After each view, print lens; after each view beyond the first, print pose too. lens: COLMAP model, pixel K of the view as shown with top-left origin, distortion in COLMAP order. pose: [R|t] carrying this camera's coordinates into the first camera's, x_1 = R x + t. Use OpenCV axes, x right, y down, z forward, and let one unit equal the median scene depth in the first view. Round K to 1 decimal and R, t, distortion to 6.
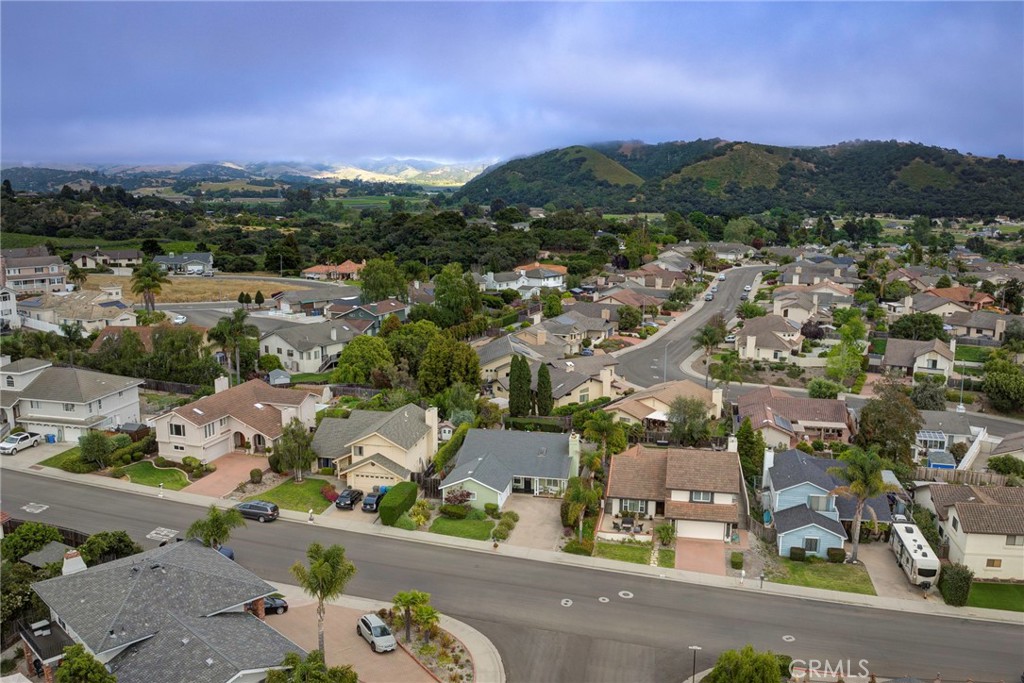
lens RADIAL K [[851.2, 0, 516.9], [0, 851.2, 338.4], [0, 0, 1]] dist [-0.094283, -0.031393]
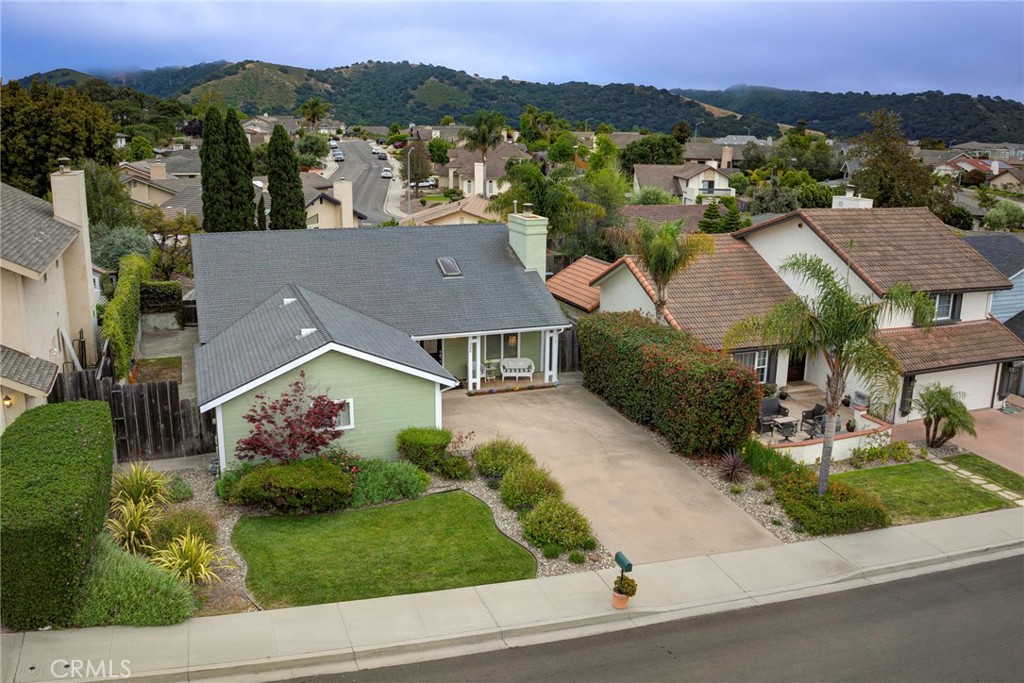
lens RADIAL K [[851.2, 0, 521.2], [0, 851.2, 337.7], [0, 0, 1]] dist [-0.094283, -0.031393]
pose [[0.840975, -0.124693, 0.526509, -0.086780], [0.086711, 0.991565, 0.096331, 0.087966], [-0.534080, -0.035358, 0.844694, 0.465631]]
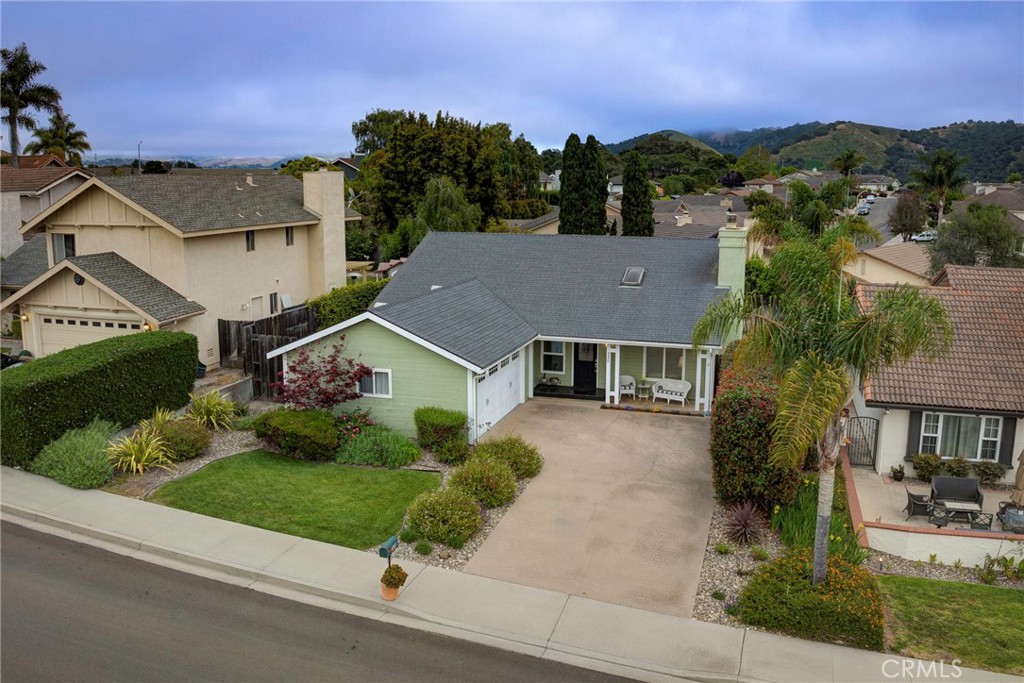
lens RADIAL K [[851.2, 0, 518.1], [0, 851.2, 336.7], [0, 0, 1]] dist [-0.094283, -0.031393]
pose [[0.994990, 0.017670, -0.098398, 0.012453], [-0.017624, 0.999844, 0.001335, 0.105077], [0.098406, 0.000406, 0.995146, 0.451539]]
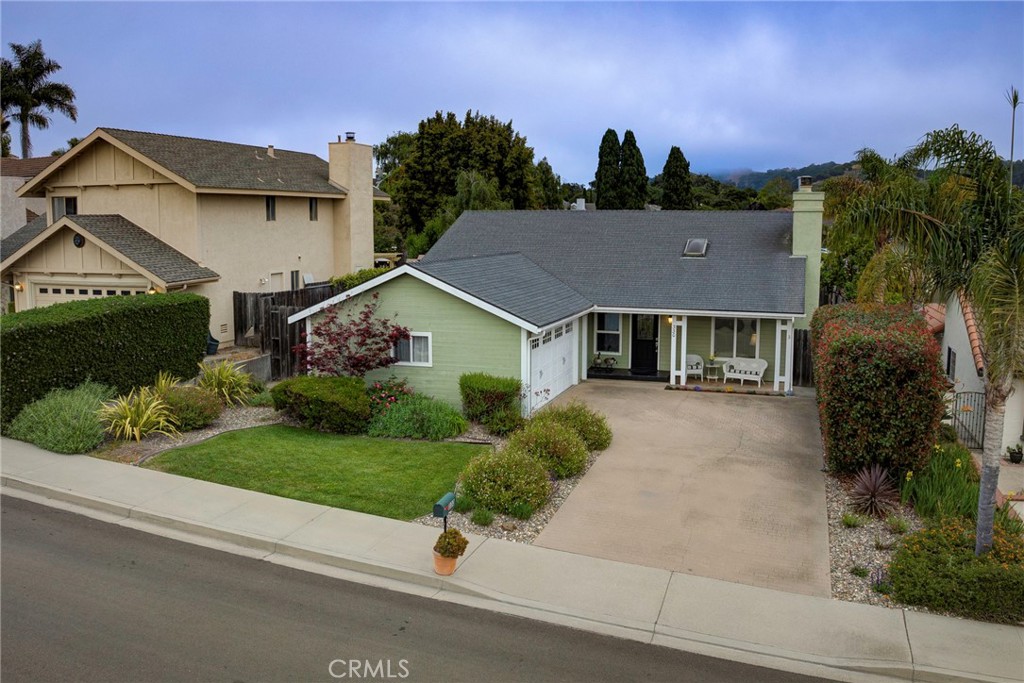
lens RADIAL K [[851.2, 0, 518.3], [0, 851.2, 337.1], [0, 0, 1]] dist [-0.094283, -0.031393]
pose [[0.993063, 0.013779, -0.116773, 0.002563], [-0.019358, 0.998718, -0.046780, 0.119786], [0.115979, 0.048716, 0.992056, 0.474169]]
